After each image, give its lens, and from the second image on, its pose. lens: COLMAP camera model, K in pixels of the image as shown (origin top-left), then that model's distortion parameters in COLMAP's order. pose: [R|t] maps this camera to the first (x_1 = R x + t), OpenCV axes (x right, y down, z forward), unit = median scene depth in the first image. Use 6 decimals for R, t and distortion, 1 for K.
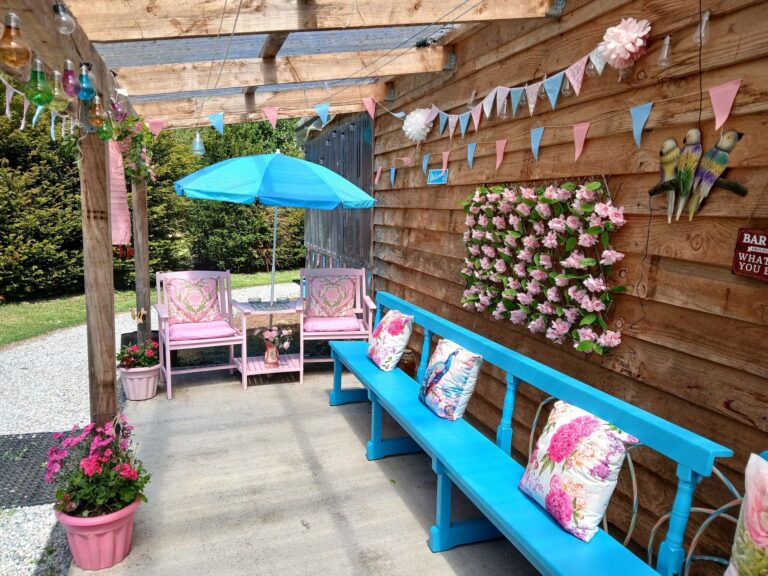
lens RADIAL K [[600.3, 0, 401.2], [0, 600.3, 277.5], [0, 0, 1]] dist [0.069861, -0.135751]
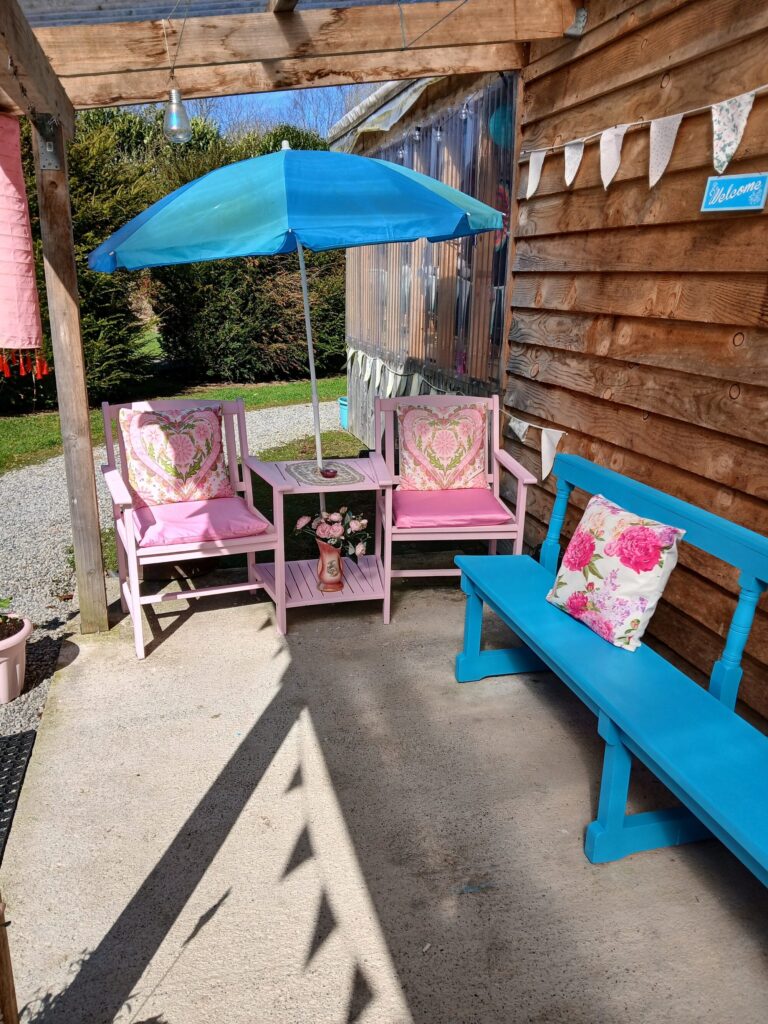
lens RADIAL K [[800.5, 0, 397.5], [0, 800.5, 512.0], [0, 0, 1]] dist [0.069861, -0.135751]
pose [[0.998506, 0.015832, -0.052302, -0.224002], [-0.007201, 0.986886, 0.161255, -0.054470], [0.054169, -0.160638, 0.985526, 0.607796]]
